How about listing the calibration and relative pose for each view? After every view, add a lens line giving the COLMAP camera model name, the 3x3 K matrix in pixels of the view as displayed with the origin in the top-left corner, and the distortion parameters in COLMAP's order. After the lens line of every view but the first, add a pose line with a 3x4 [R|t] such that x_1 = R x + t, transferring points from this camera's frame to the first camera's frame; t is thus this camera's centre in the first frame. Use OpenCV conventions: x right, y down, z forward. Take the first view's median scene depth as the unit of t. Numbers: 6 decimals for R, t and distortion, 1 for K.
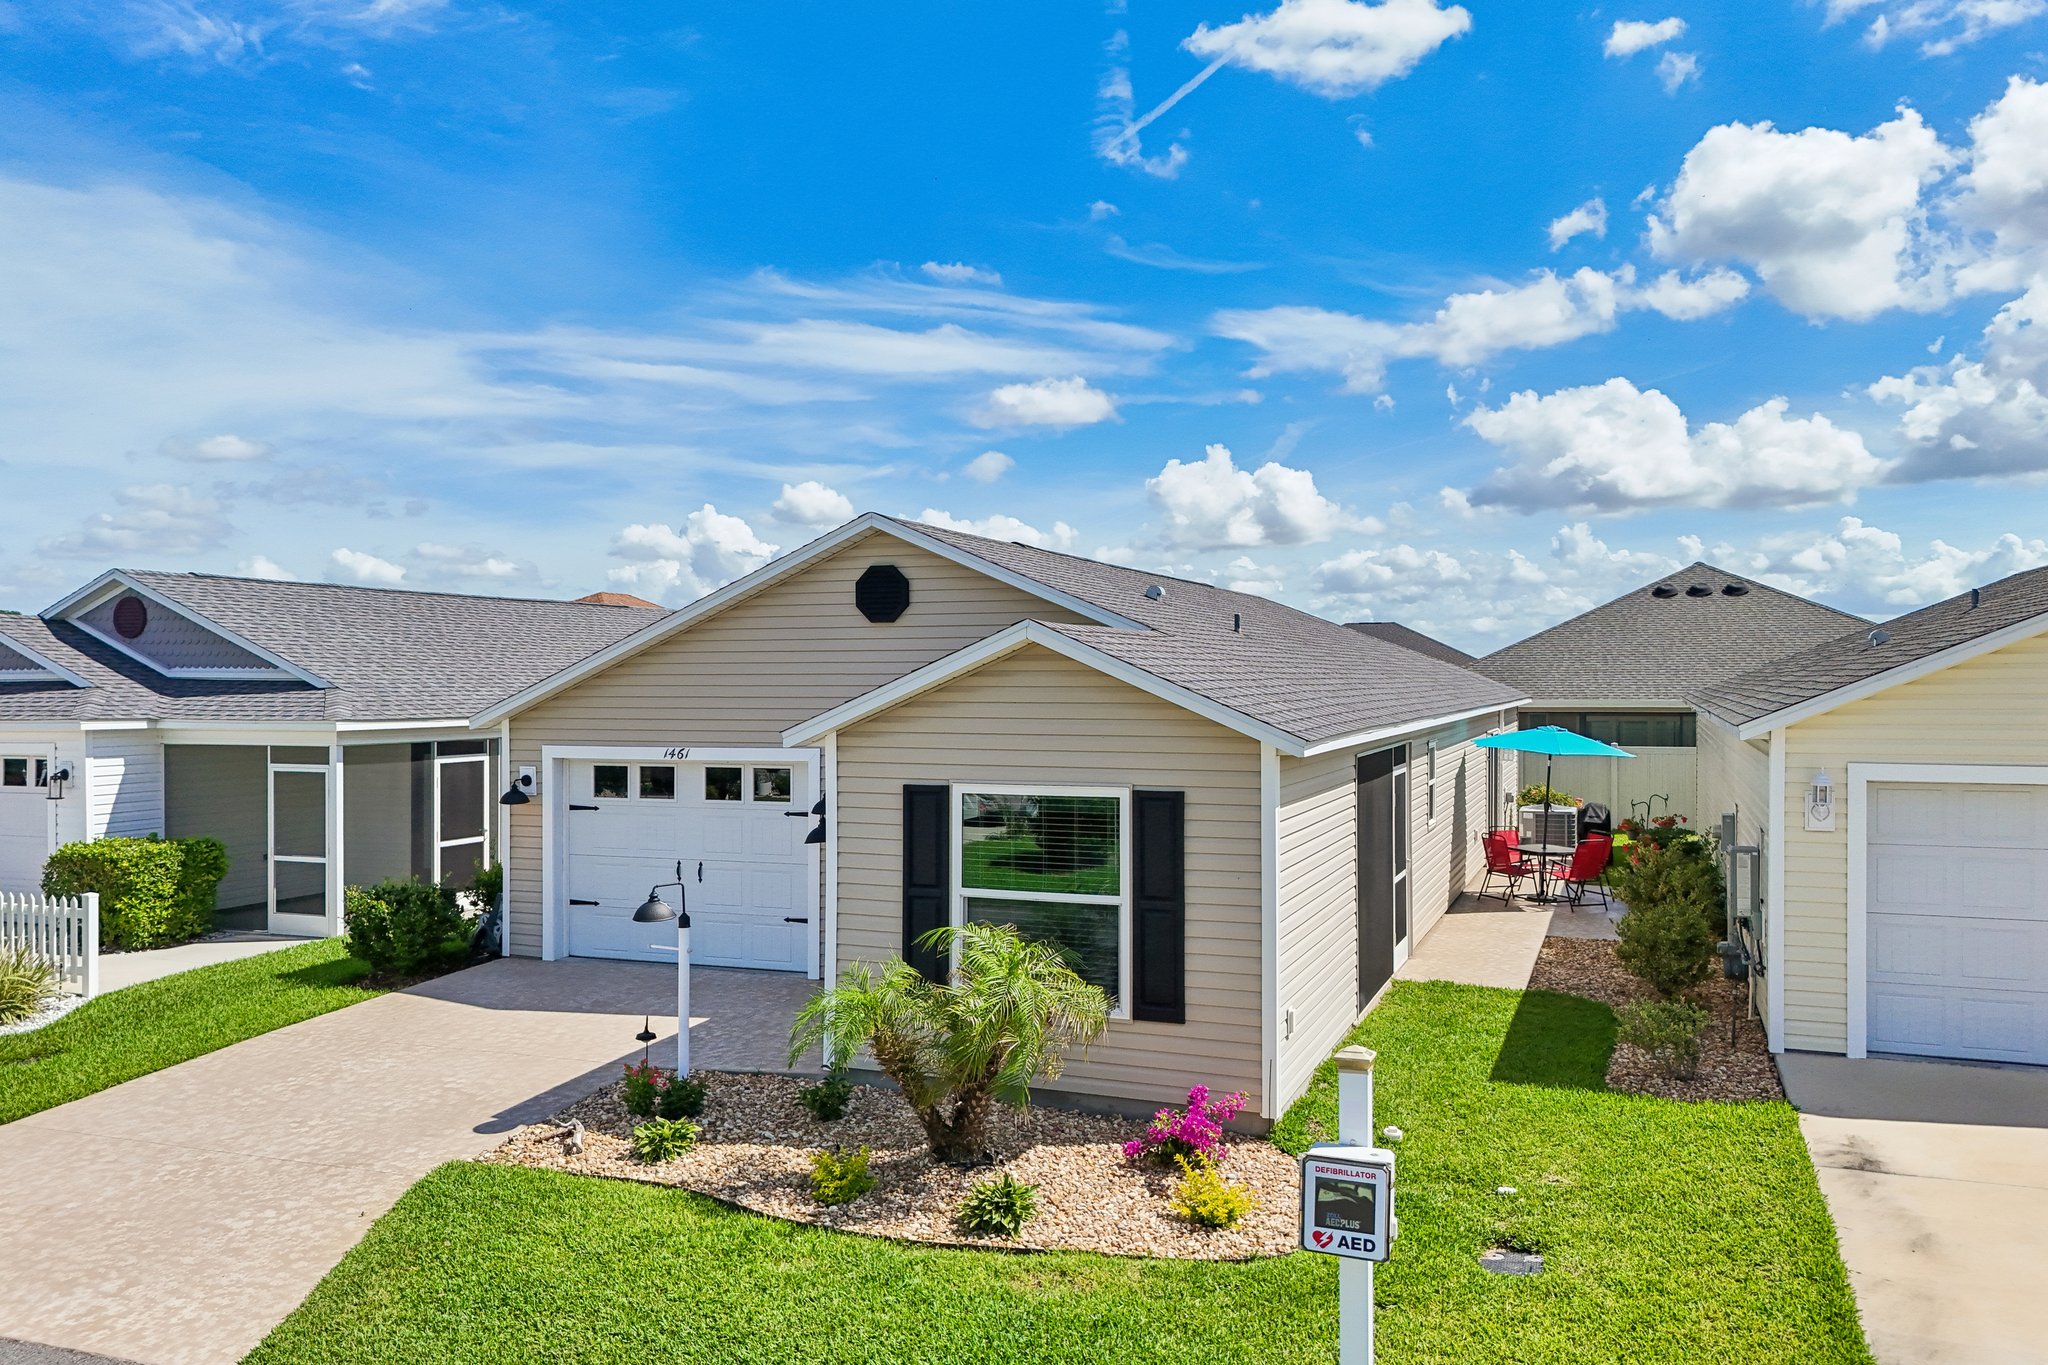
lens RADIAL K [[1530.8, 0, 1015.5], [0, 1530.8, 684.9], [0, 0, 1]] dist [0.061700, -0.061643]
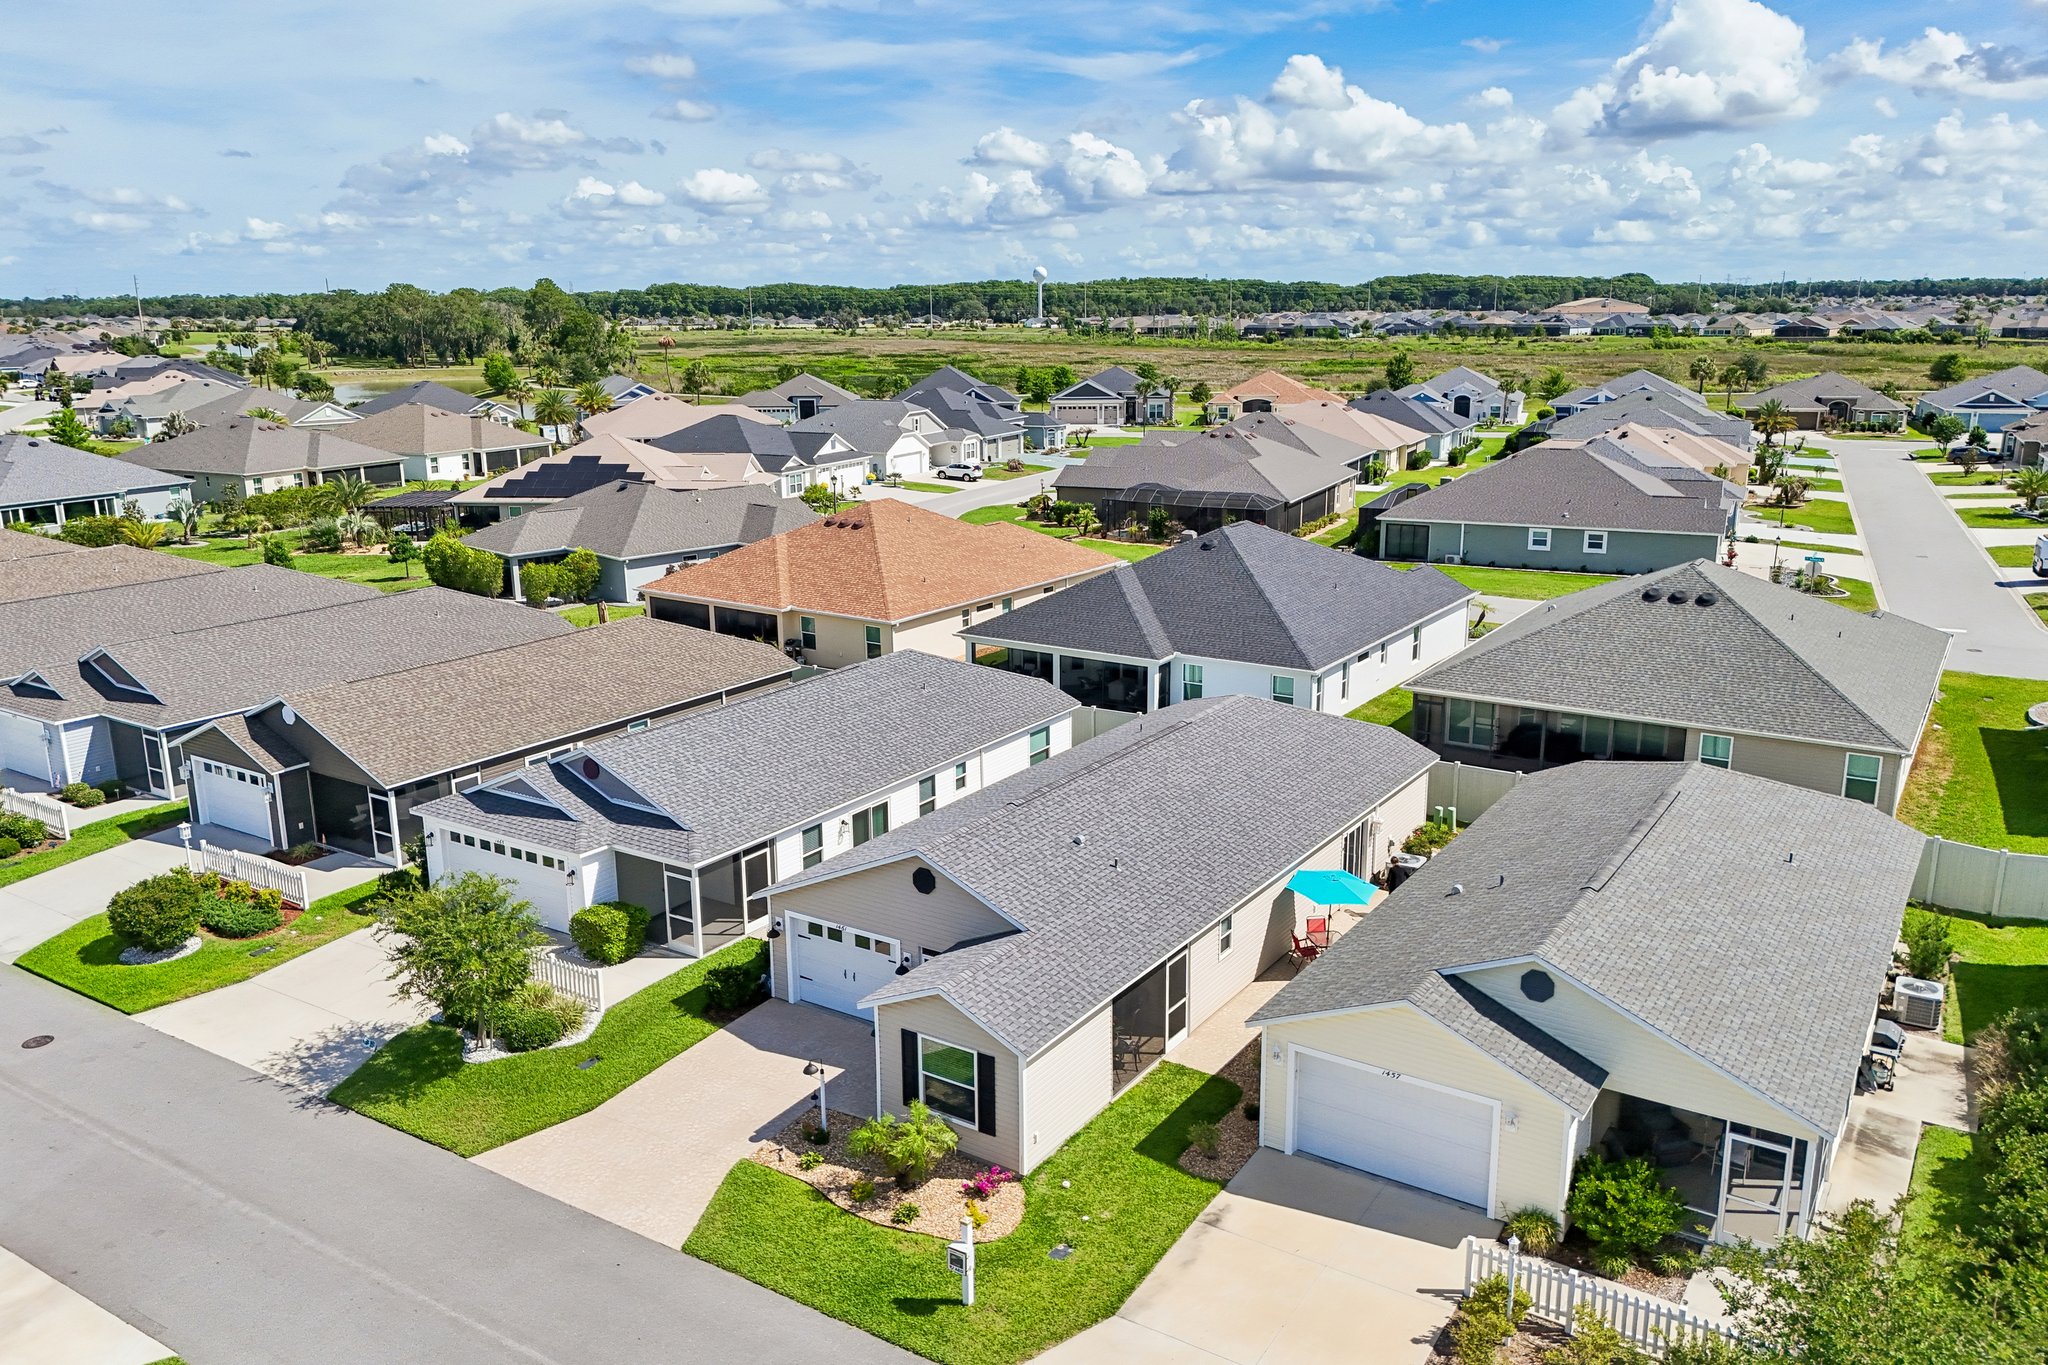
lens RADIAL K [[1512.2, 0, 1016.8], [0, 1512.2, 683.6], [0, 0, 1]] dist [0.067684, -0.081175]
pose [[0.979632, 0.043871, -0.195952, 0.557024], [0.003234, 0.972268, 0.233847, -1.032924], [0.200777, -0.229718, 0.952323, -1.188553]]
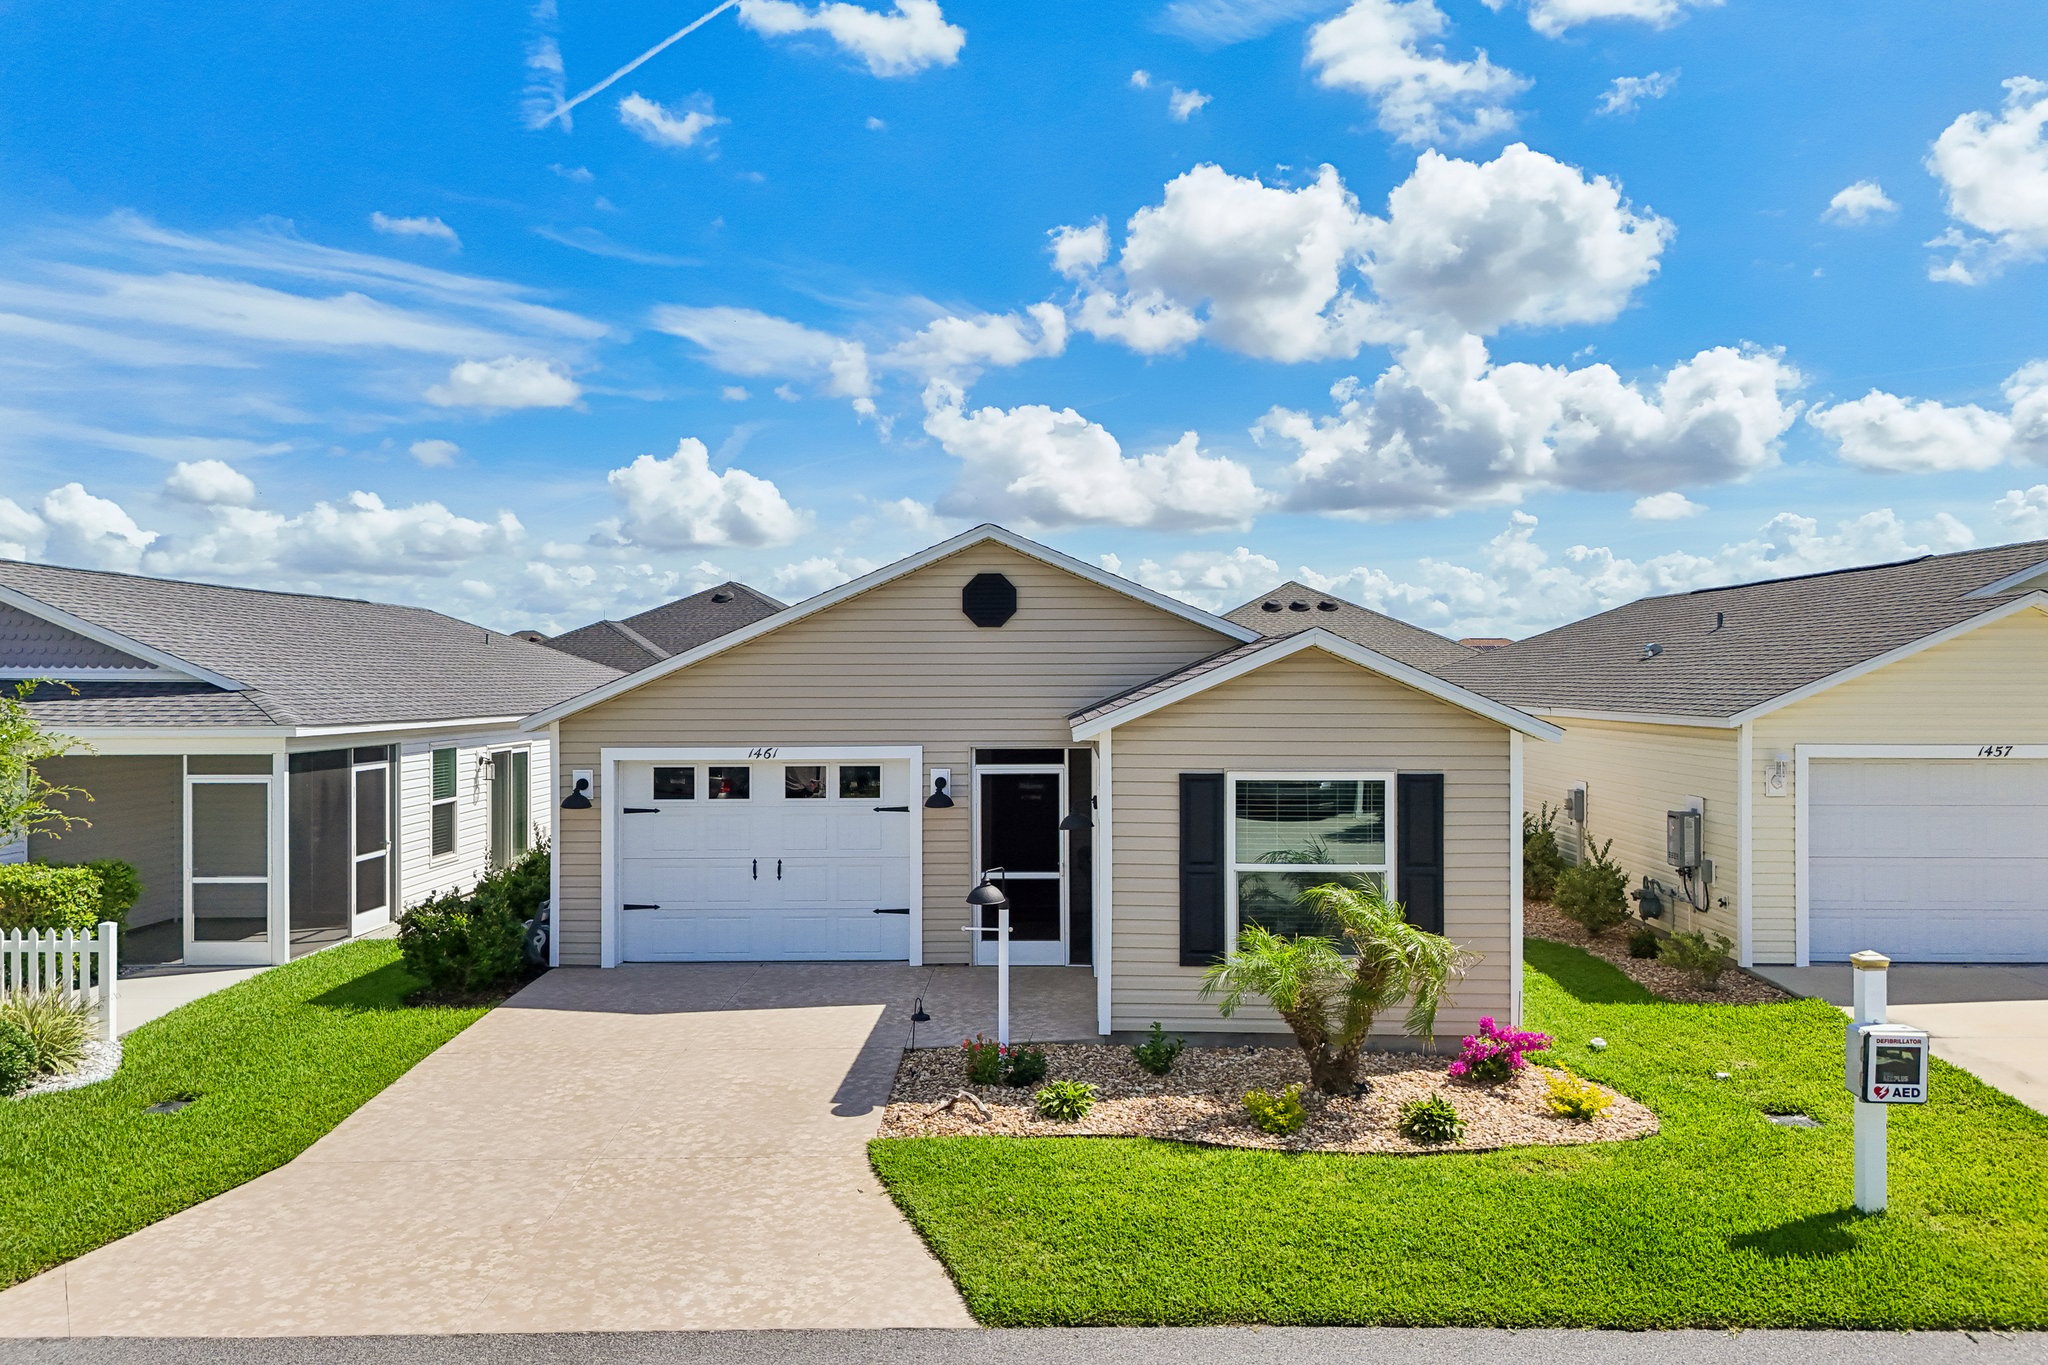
lens RADIAL K [[1532.0, 0, 1024.0], [0, 1532.0, 682.5], [0, 0, 1]] dist [0.044297, -0.005696]
pose [[0.937273, 0.000909, 0.348596, -0.535829], [0.000491, 0.999992, -0.003929, 0.002477], [-0.348596, 0.003854, 0.937265, -0.010153]]
